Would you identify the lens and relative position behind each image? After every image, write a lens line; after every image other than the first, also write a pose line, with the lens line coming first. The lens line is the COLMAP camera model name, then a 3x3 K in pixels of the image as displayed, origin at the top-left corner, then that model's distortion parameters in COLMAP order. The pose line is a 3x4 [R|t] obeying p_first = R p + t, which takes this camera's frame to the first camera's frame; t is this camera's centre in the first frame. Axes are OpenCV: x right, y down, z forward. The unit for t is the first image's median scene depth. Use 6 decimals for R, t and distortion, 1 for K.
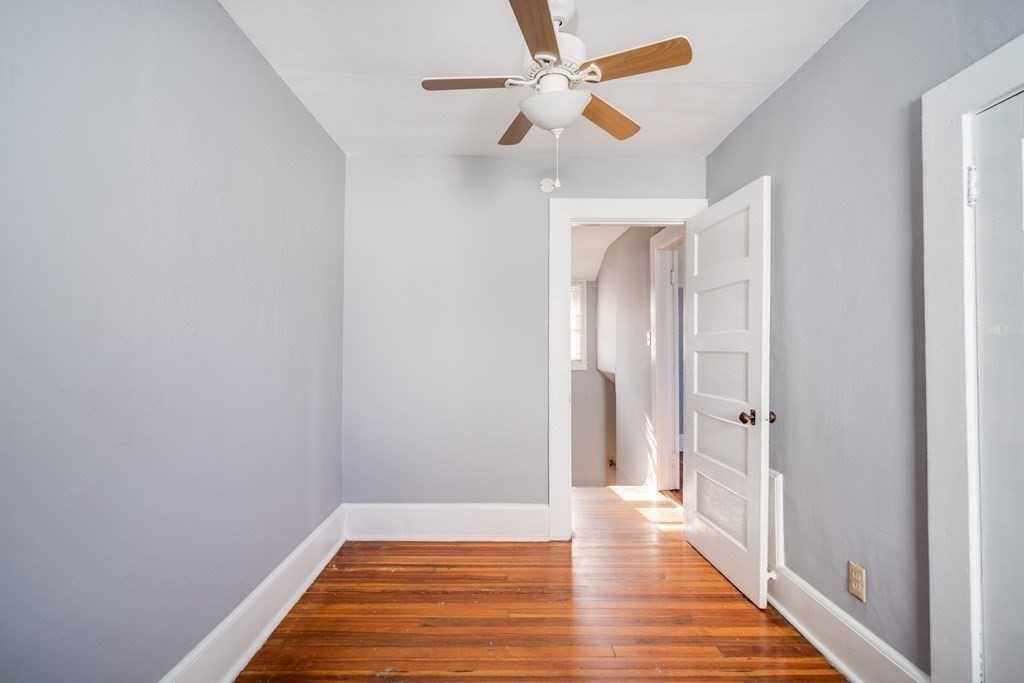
lens RADIAL K [[448.0, 0, 510.1], [0, 448.0, 343.6], [0, 0, 1]] dist [-0.003564, 0.004973]
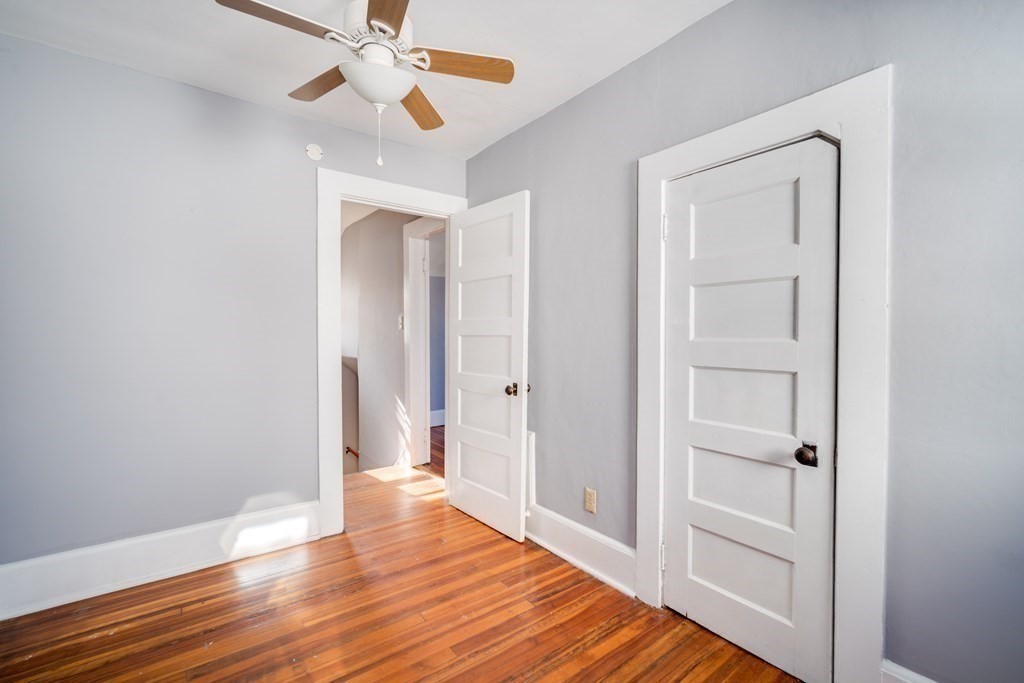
lens RADIAL K [[448.0, 0, 510.1], [0, 448.0, 343.6], [0, 0, 1]] dist [-0.003564, 0.004973]
pose [[0.807616, -0.013503, 0.589554, -0.181686], [-0.007235, 0.999436, 0.032803, 0.001234], [-0.589664, -0.030758, 0.807063, 0.032533]]
